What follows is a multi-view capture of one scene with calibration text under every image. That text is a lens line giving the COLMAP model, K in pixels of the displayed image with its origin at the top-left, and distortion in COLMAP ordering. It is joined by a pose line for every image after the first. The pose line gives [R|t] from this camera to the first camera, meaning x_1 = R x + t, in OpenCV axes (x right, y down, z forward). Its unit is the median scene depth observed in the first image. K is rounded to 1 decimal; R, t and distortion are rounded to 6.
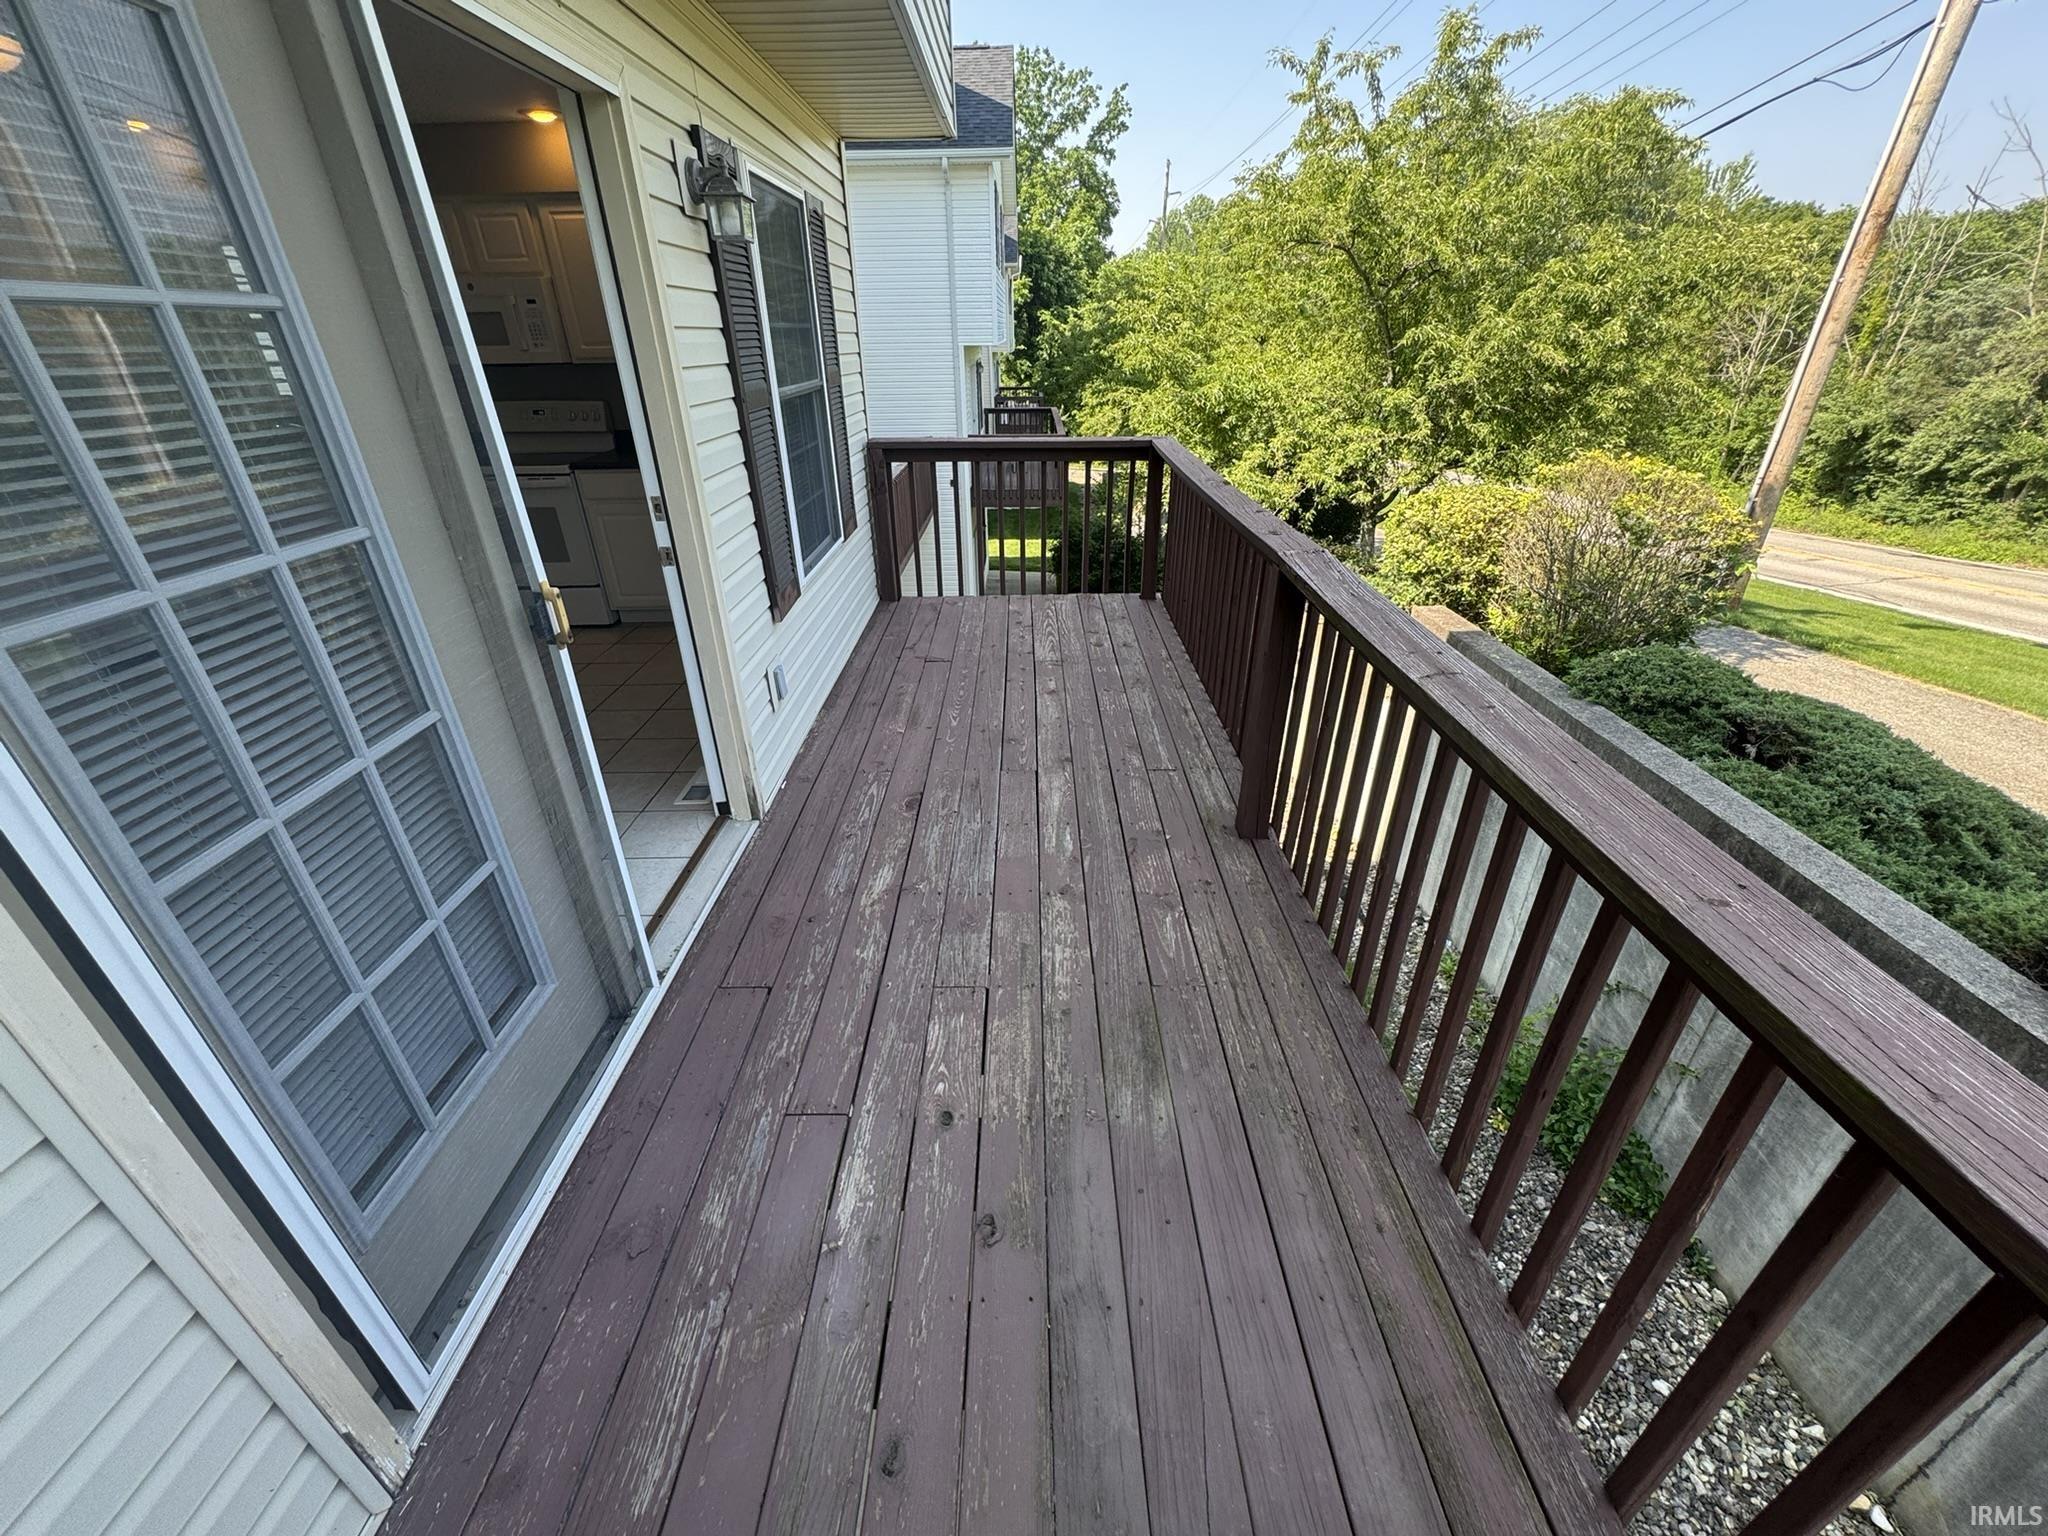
lens RADIAL K [[817.6, 0, 1022.8], [0, 817.6, 767.2], [0, 0, 1]] dist [-0.001345, 0.000044]
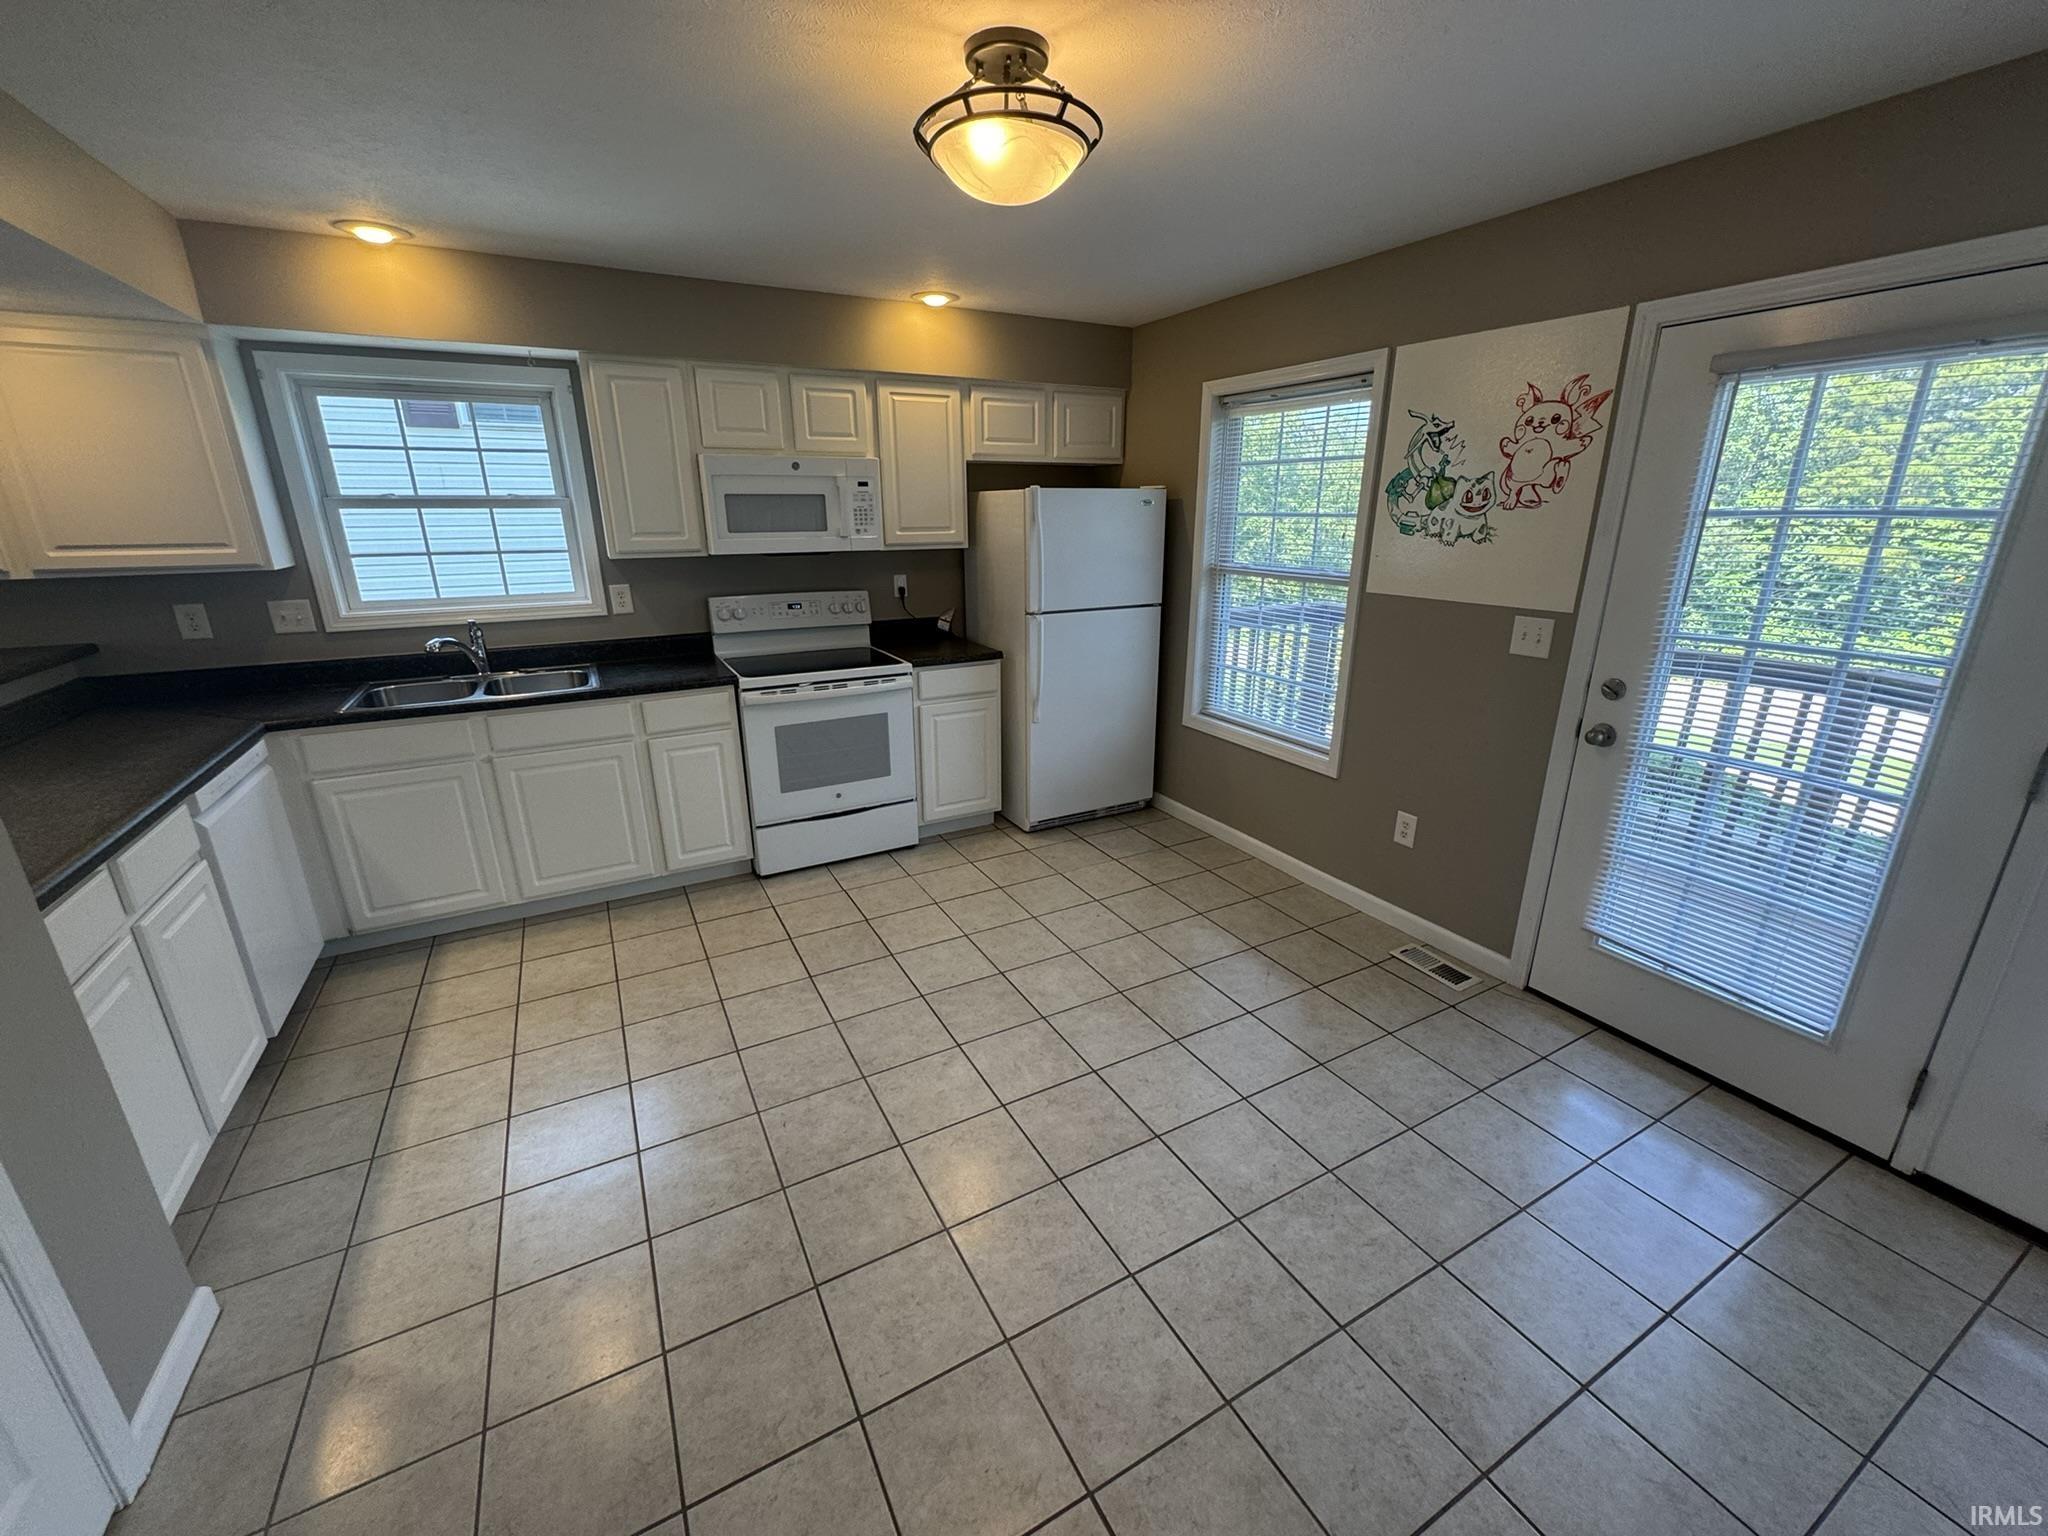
lens RADIAL K [[817.6, 0, 1022.8], [0, 817.6, 767.2], [0, 0, 1]] dist [-0.001345, 0.000044]
pose [[0.876571, -0.135821, 0.461710, -0.867880], [0.219794, 0.966439, -0.132989, -0.128720], [-0.428152, 0.218056, 0.877005, 0.234648]]
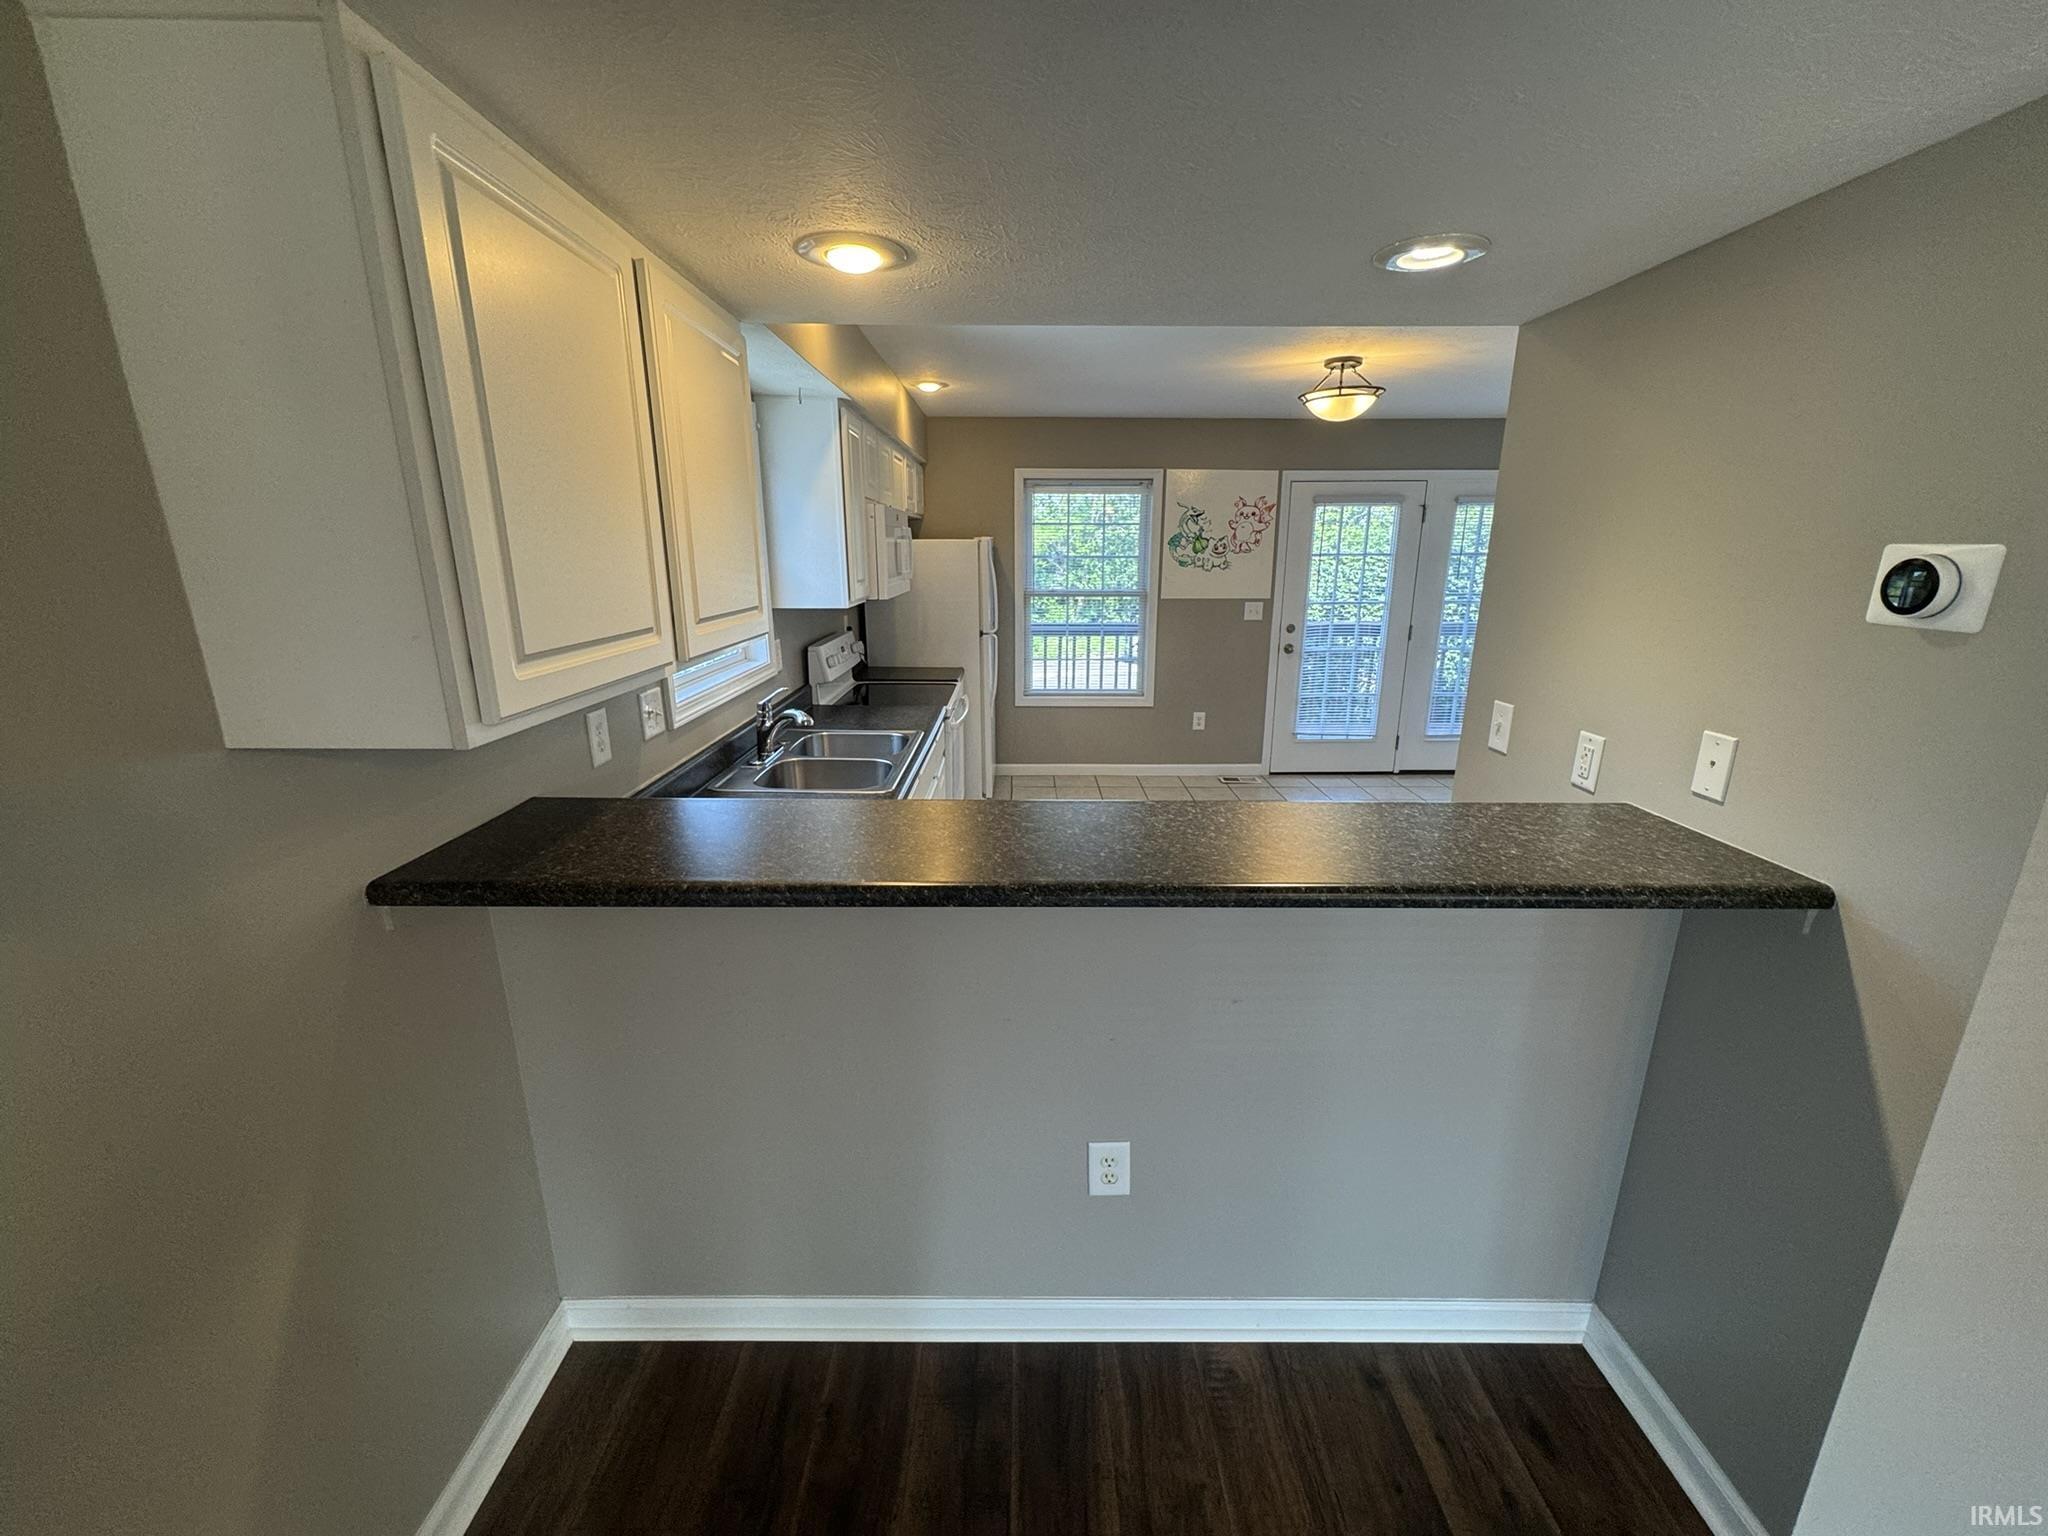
lens RADIAL K [[817.6, 0, 1022.8], [0, 817.6, 767.2], [0, 0, 1]] dist [-0.001345, 0.000044]
pose [[-0.006980, -0.247516, 0.968859, -1.574916], [0.472779, 0.852938, 0.221308, -0.469324], [-0.881154, 0.459600, 0.111067, 0.873855]]
